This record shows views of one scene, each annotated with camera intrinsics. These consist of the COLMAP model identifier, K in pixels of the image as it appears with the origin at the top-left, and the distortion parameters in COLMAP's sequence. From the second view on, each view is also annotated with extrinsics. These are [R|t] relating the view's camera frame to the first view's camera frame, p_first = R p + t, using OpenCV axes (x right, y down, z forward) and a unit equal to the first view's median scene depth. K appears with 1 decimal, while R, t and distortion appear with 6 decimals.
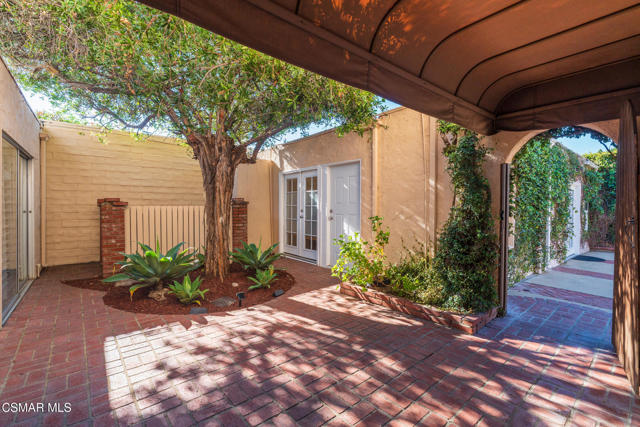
lens RADIAL K [[279.8, 0, 320.0], [0, 279.8, 213.5], [0, 0, 1]] dist [-0.002199, -0.000657]
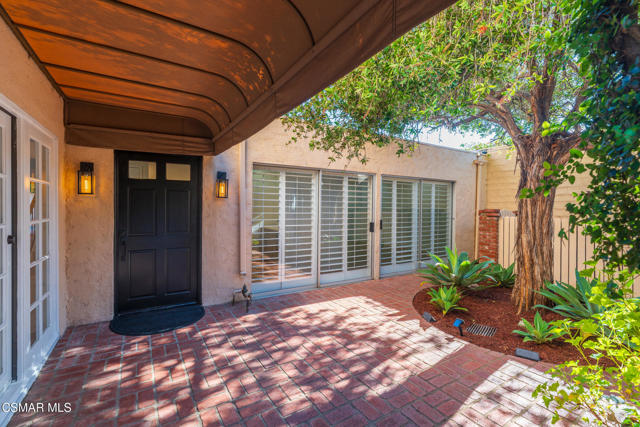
lens RADIAL K [[288.2, 0, 320.0], [0, 288.2, 213.5], [0, 0, 1]] dist [-0.000854, -0.000038]
pose [[-0.138098, -0.000842, -0.990418, 0.990273], [-0.035363, 0.999366, 0.004081, -0.035952], [0.989787, 0.035588, -0.138040, 1.034083]]
